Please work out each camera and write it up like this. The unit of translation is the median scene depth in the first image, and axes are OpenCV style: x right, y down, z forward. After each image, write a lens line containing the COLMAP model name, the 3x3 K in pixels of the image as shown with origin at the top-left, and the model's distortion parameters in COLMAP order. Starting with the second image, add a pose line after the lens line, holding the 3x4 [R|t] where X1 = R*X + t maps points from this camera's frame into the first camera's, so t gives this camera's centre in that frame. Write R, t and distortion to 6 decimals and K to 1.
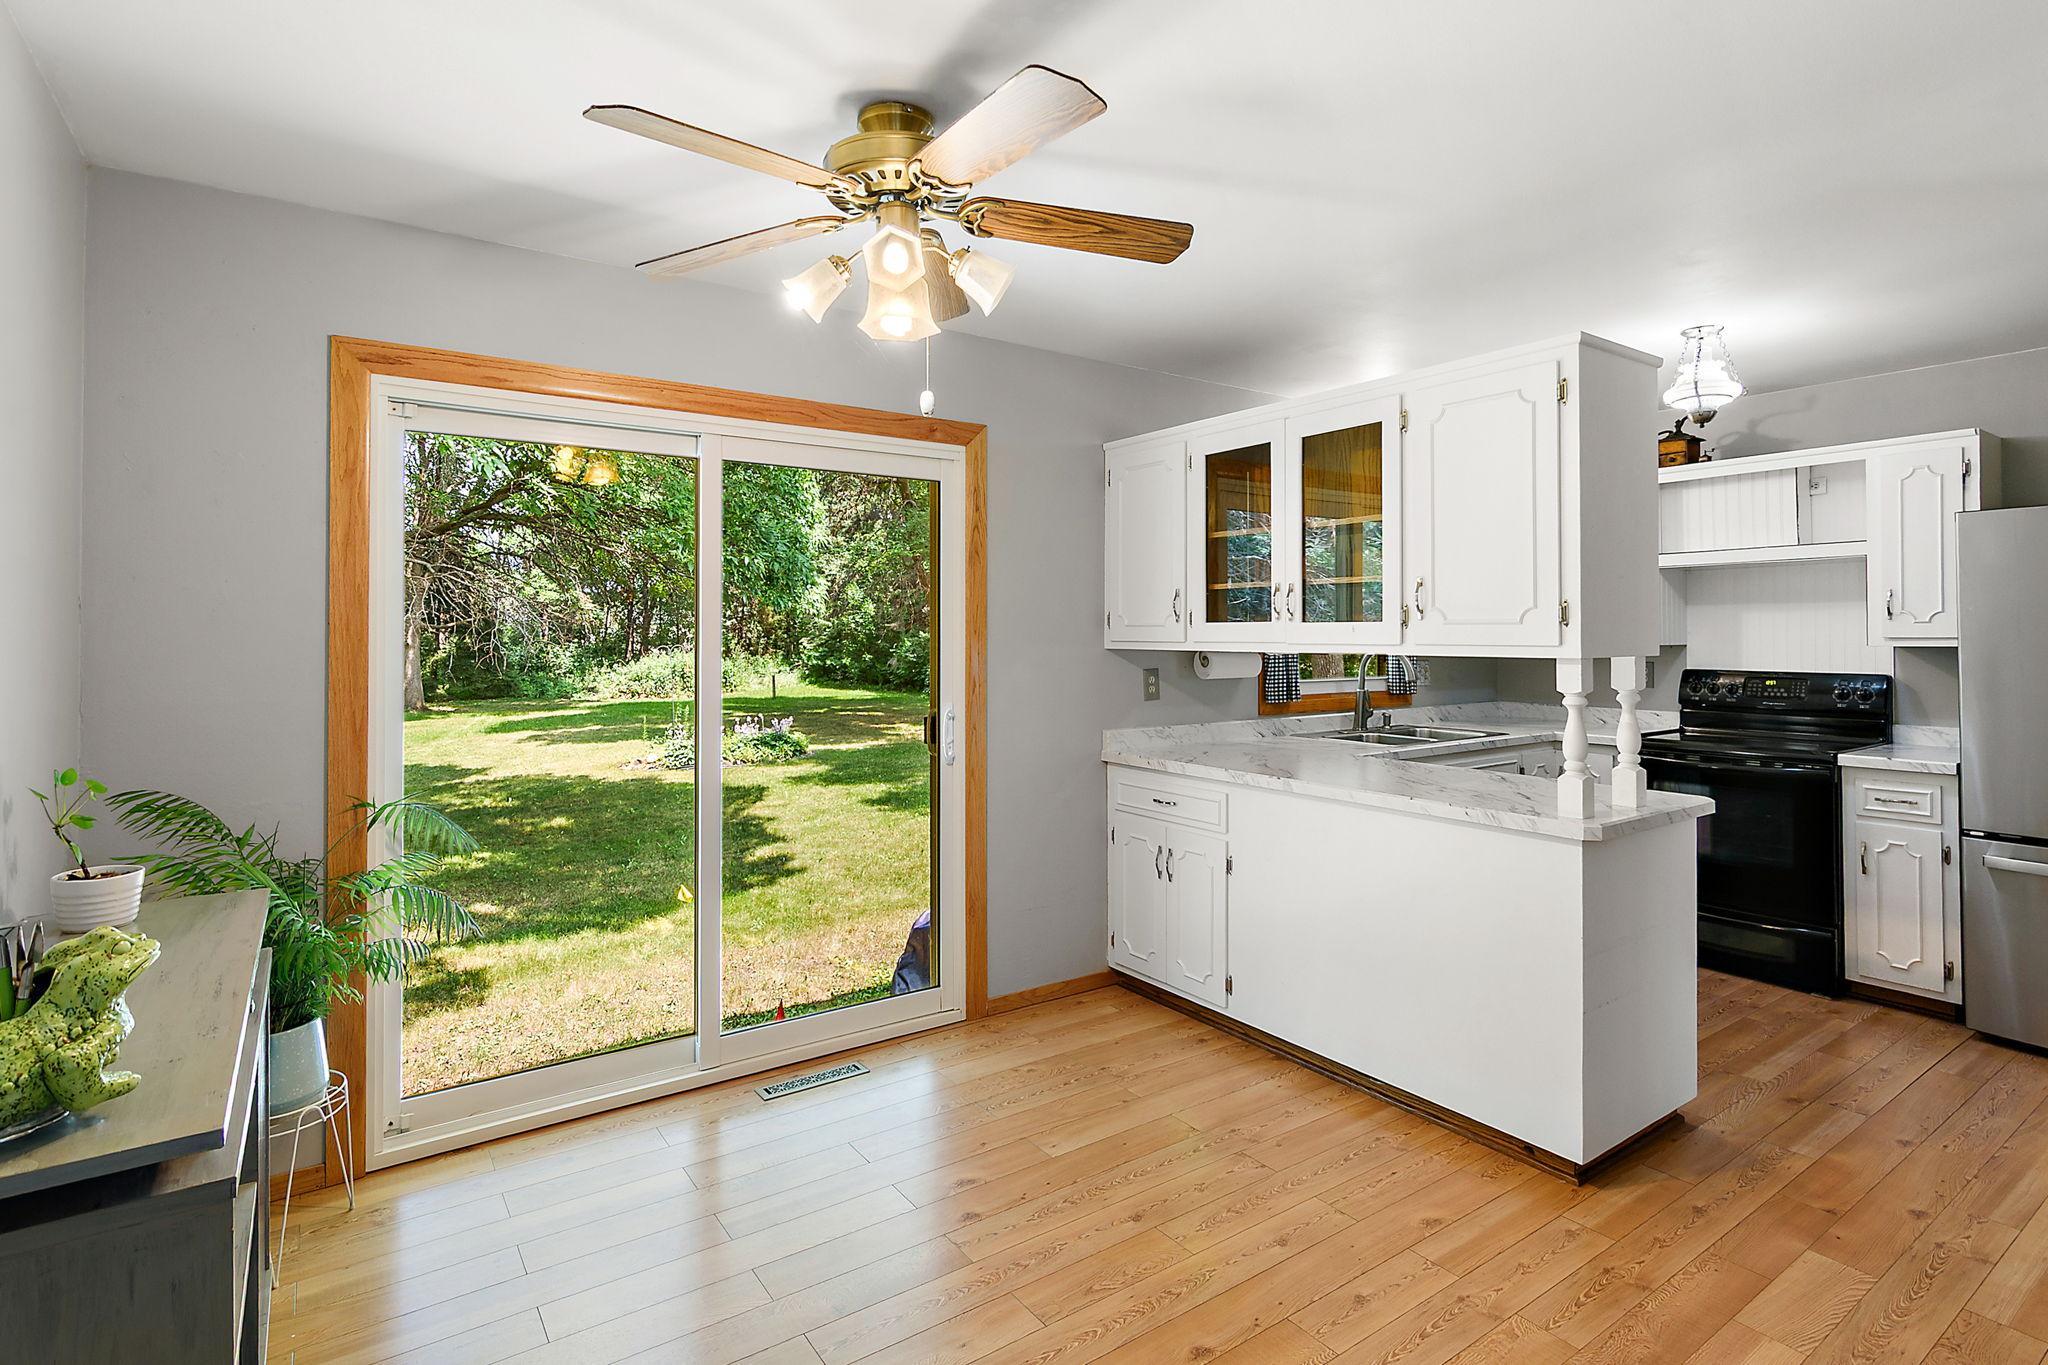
lens RADIAL K [[1017.8, 0, 1025.4], [0, 1017.8, 622.6], [0, 0, 1]] dist [-0.002001, -0.000357]
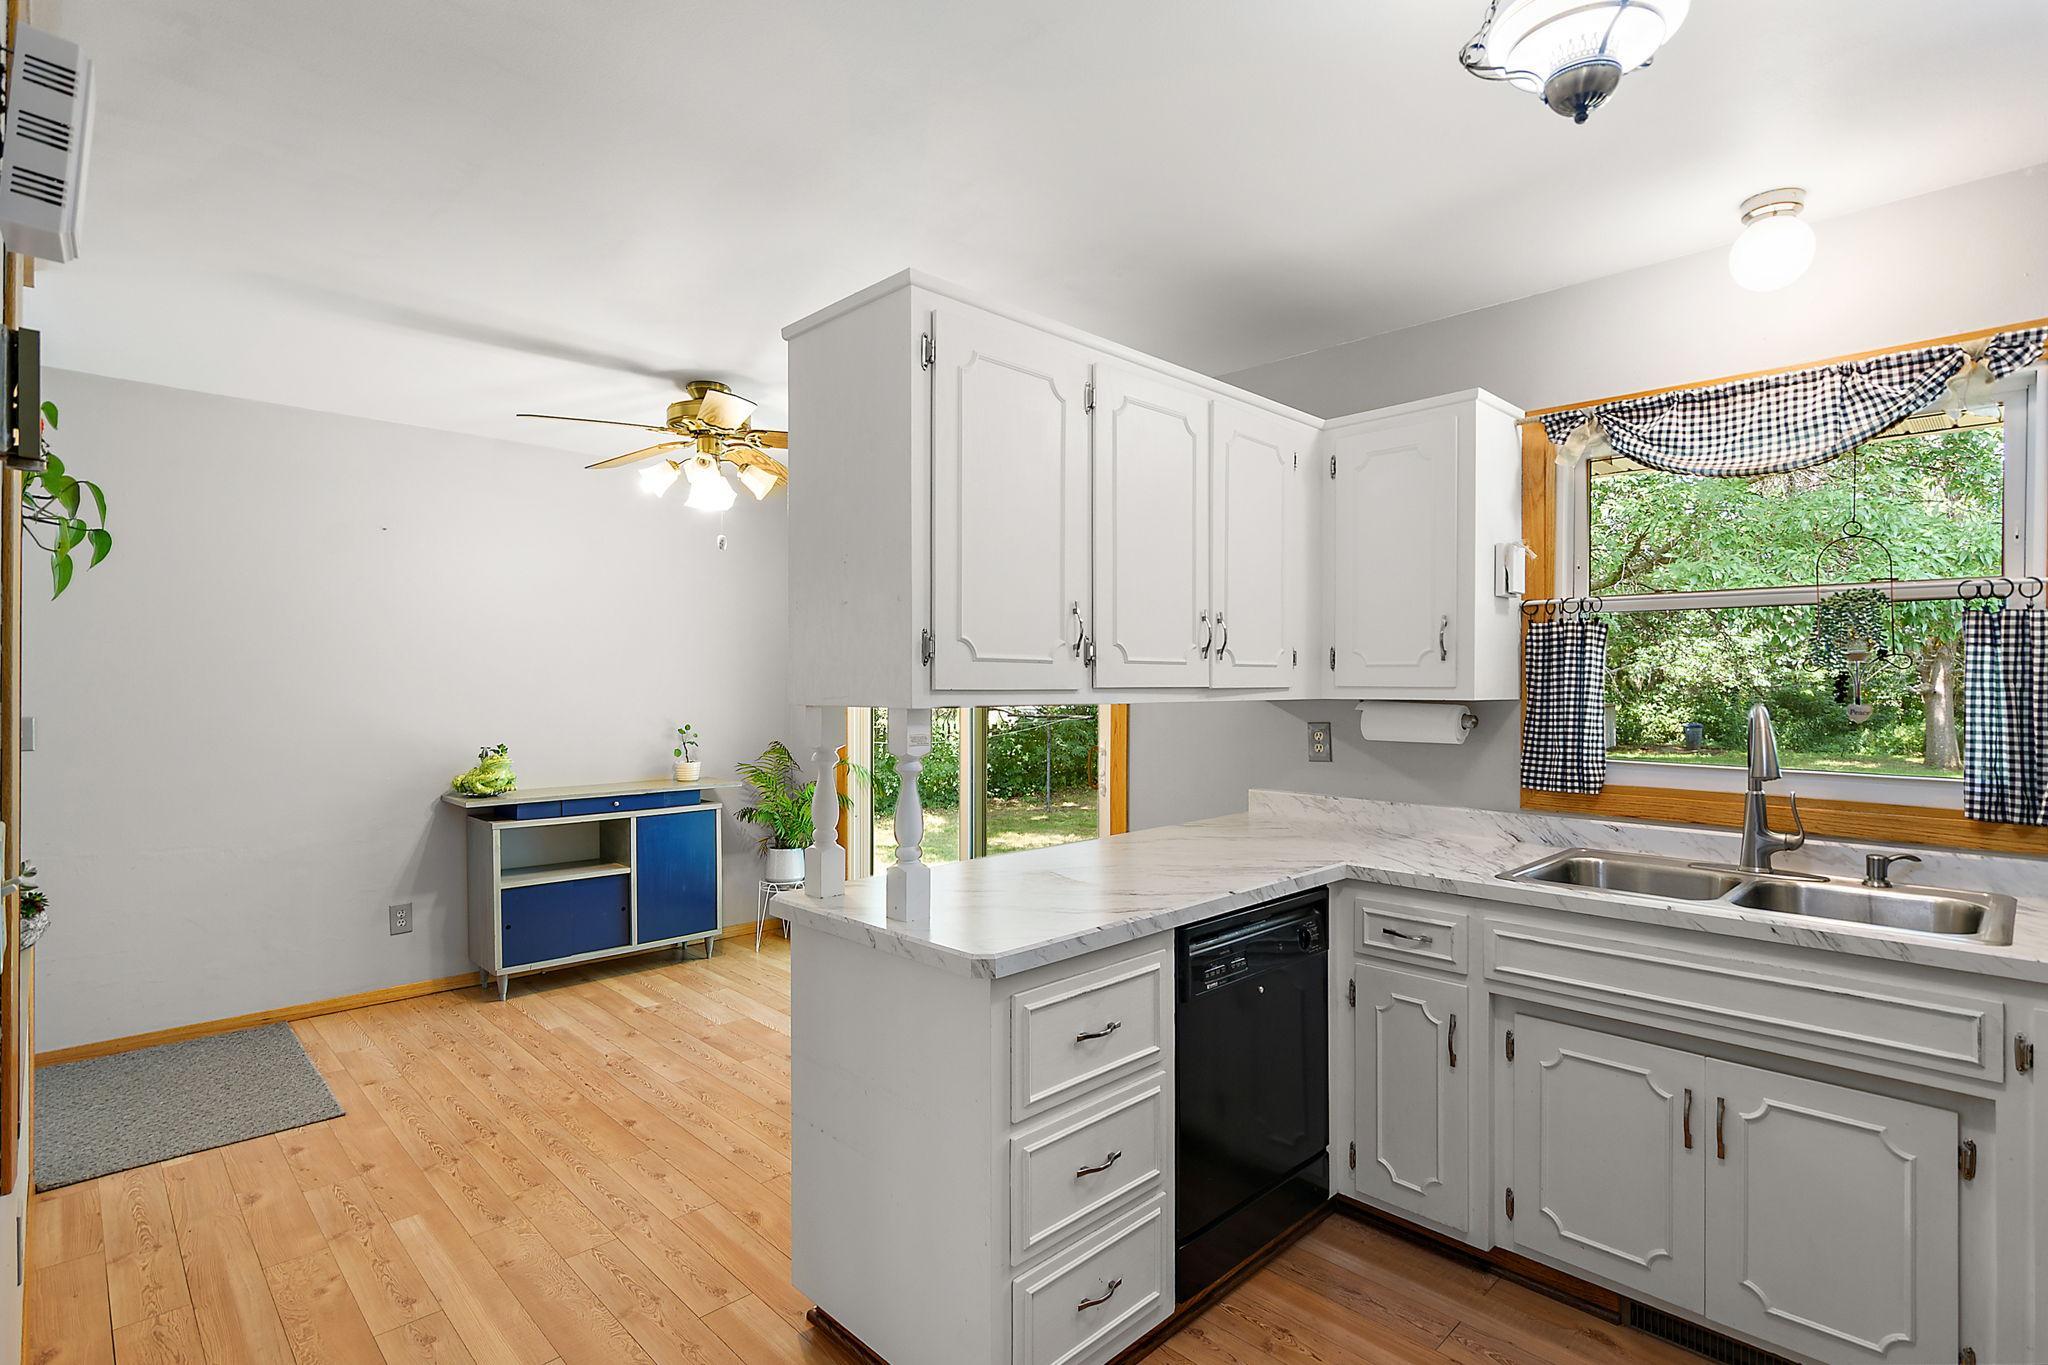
lens RADIAL K [[987.1, 0, 1024.0], [0, 987.1, 682.5], [0, 0, 1]] dist [0.000515, 0.000062]
pose [[0.167192, -0.000190, -0.985924, 0.861181], [0.006153, 0.999981, 0.000851, 0.011683], [0.985905, -0.006209, 0.167190, 0.644149]]
